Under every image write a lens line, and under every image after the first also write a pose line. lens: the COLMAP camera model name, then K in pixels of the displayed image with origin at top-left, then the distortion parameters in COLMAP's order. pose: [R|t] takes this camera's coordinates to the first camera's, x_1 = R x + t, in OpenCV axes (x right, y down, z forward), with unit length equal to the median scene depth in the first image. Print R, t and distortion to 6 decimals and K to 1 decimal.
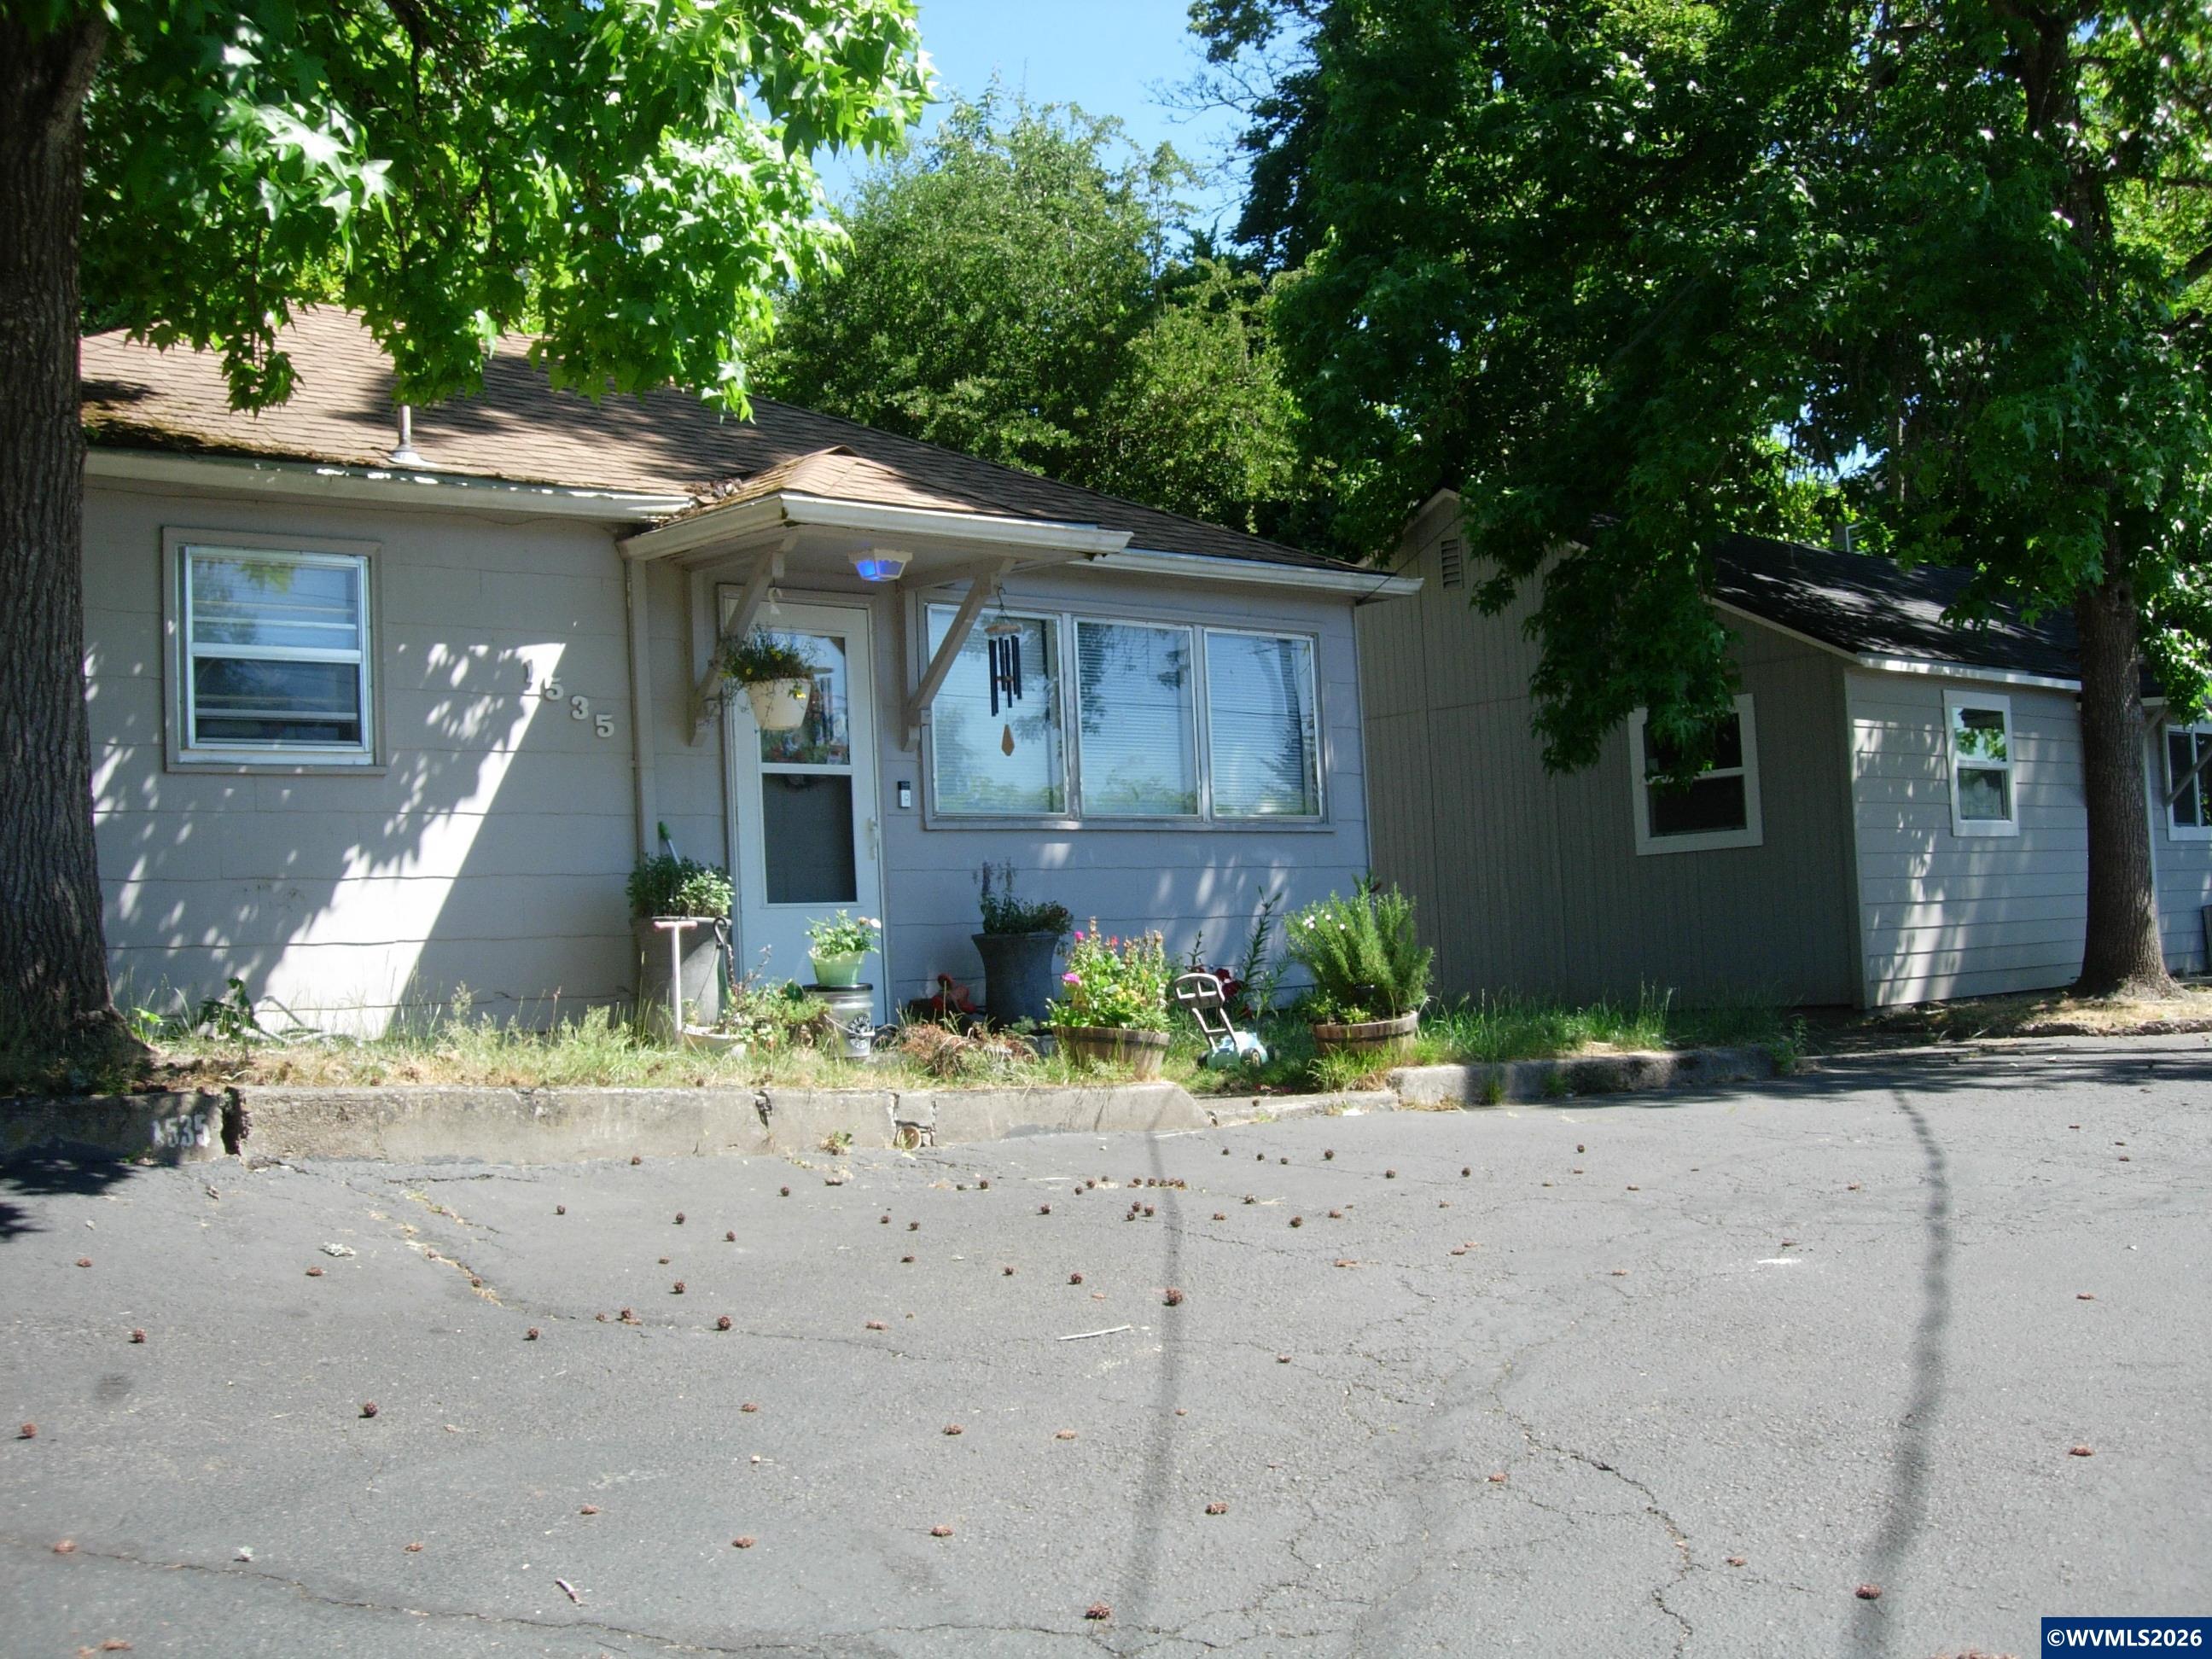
lens RADIAL K [[2520.4, 0, 1091.3], [0, 2520.4, 831.2], [0, 0, 1]] dist [-0.183373, 0.000000]
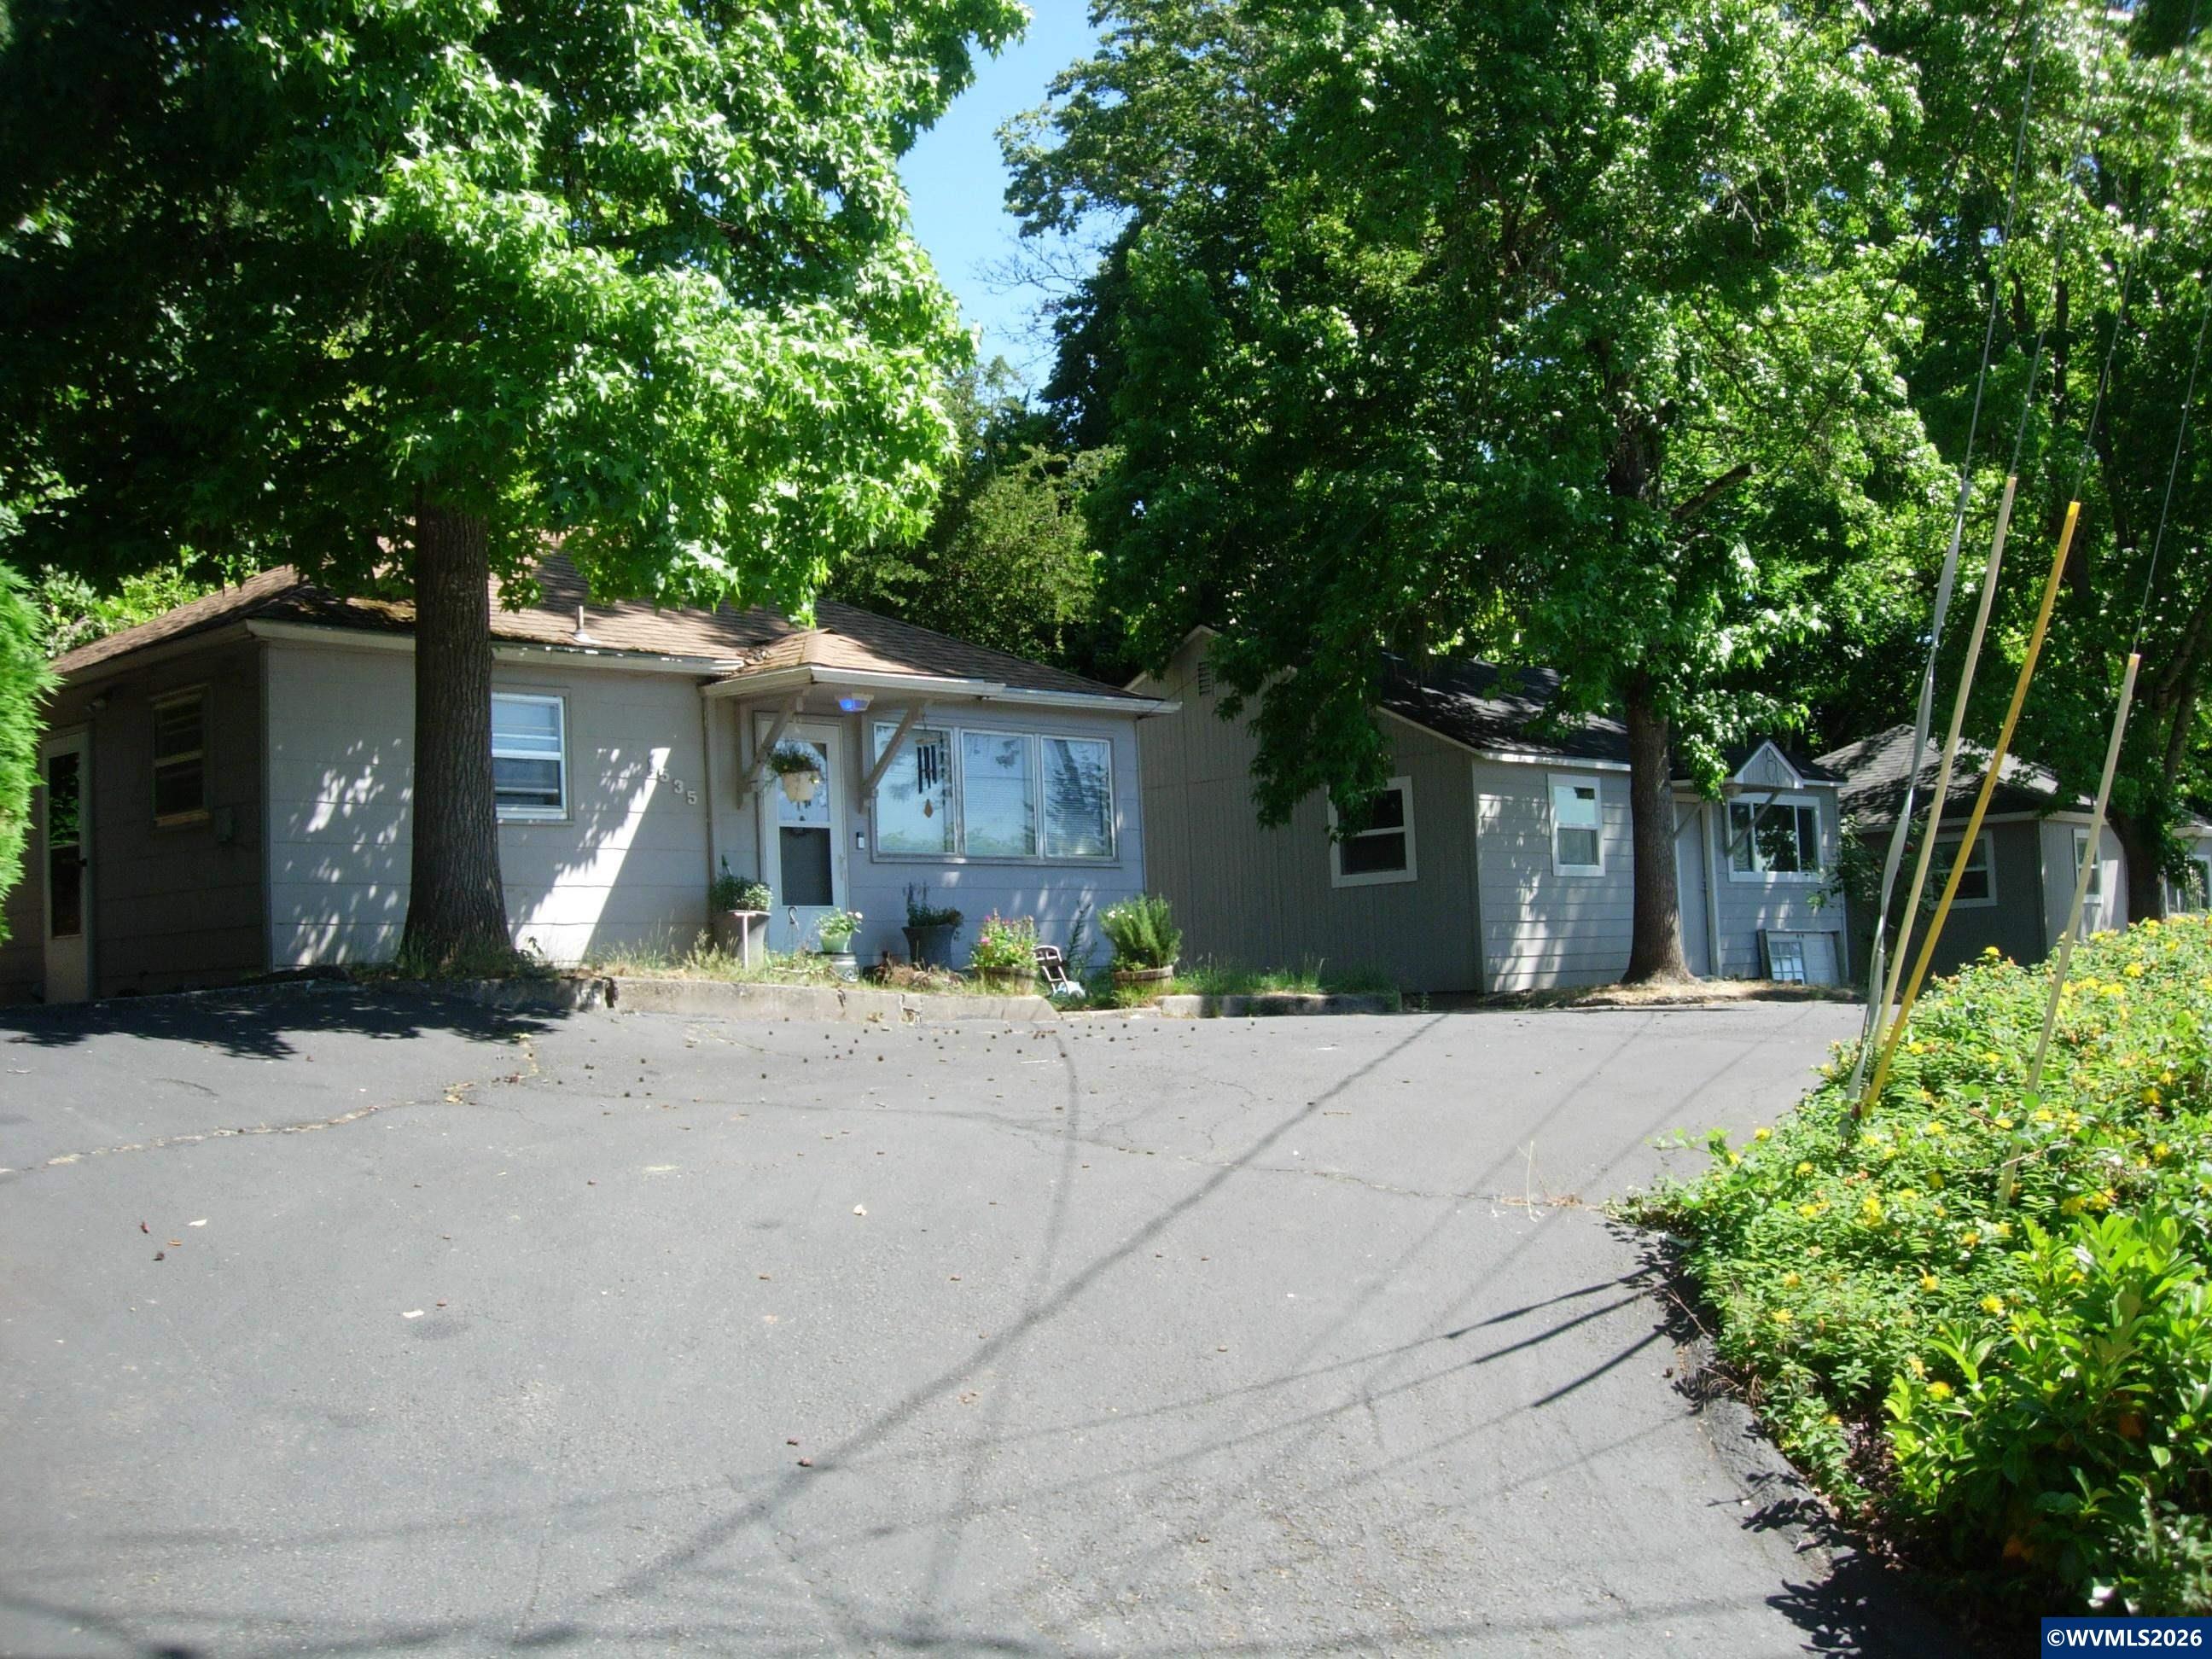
lens RADIAL K [[2386.8, 0, 1110.9], [0, 2386.8, 829.5], [0, 0, 1]] dist [-0.175012, 0.000000]
pose [[0.995332, 0.009238, 0.096071, -0.055004], [-0.007226, 0.999748, -0.021272, 0.008835], [-0.096243, 0.020478, 0.995147, -0.486626]]
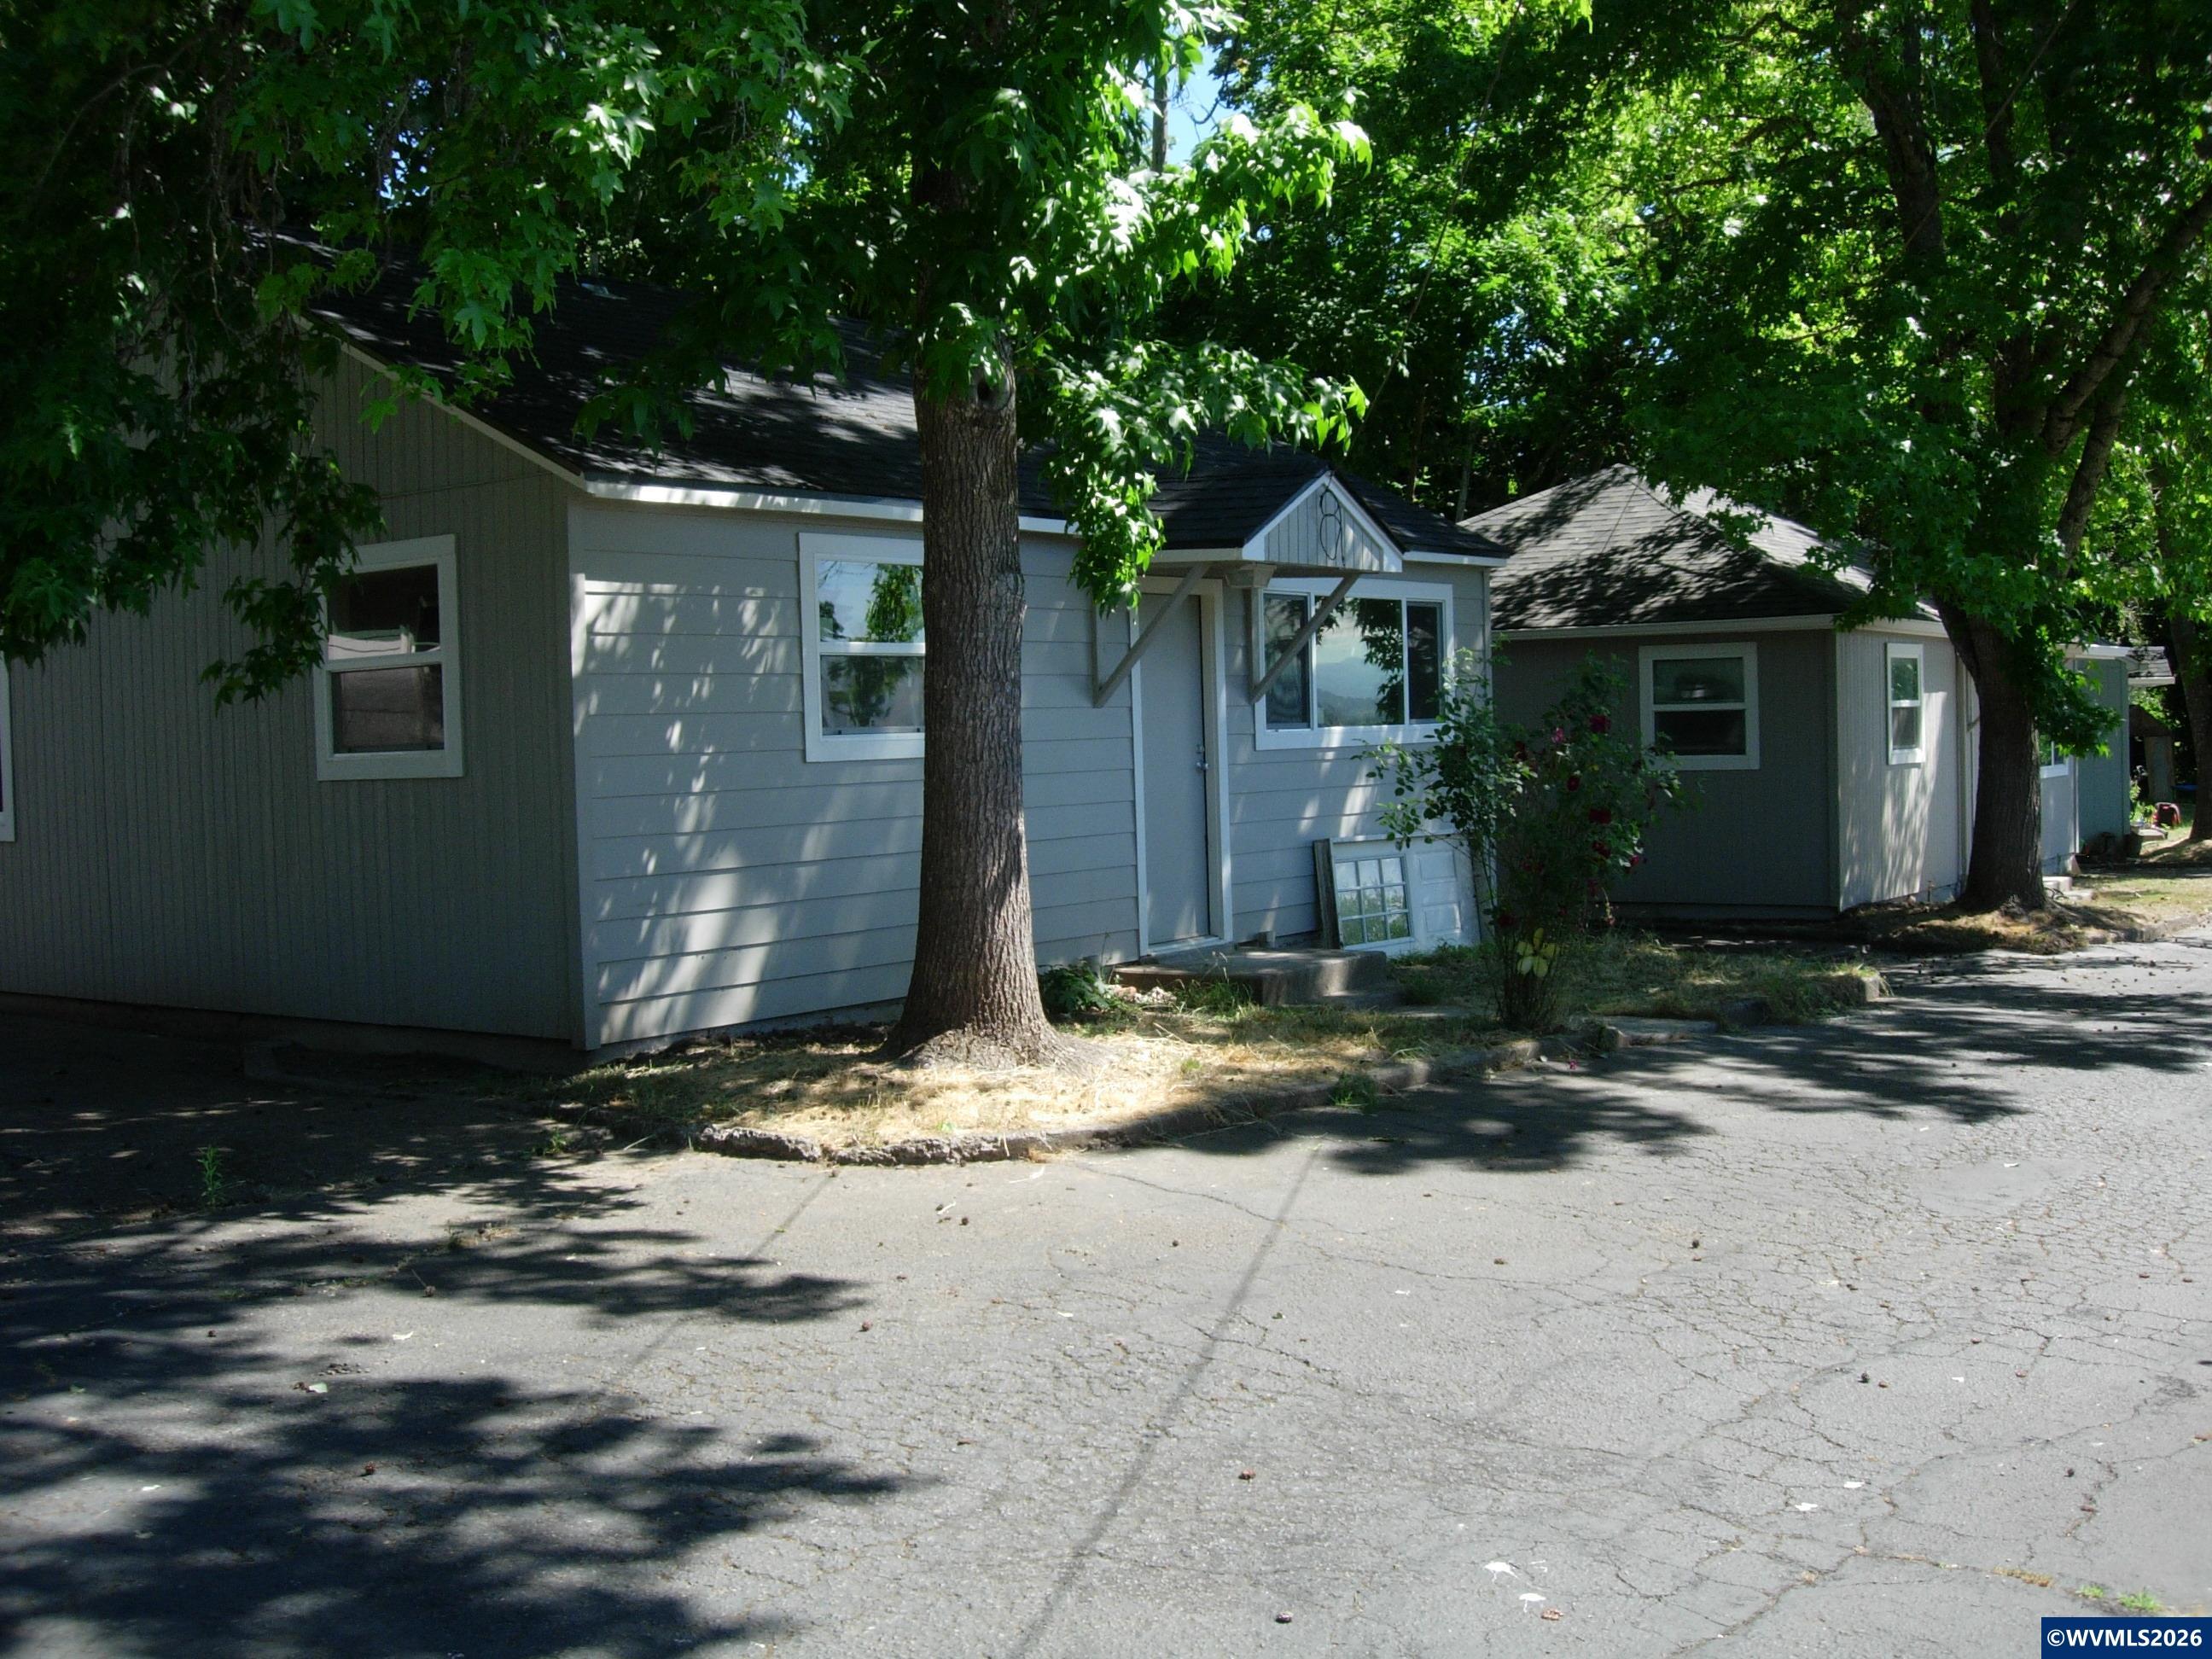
lens RADIAL K [[2386.8, 0, 1103.4], [0, 2386.8, 833.6], [0, 0, 1]] dist [-0.175012, 0.000000]
pose [[0.979612, 0.009187, 0.200688, 0.422036], [-0.026624, 0.996080, 0.084360, -0.046908], [-0.199127, -0.087984, 0.976016, 0.522613]]
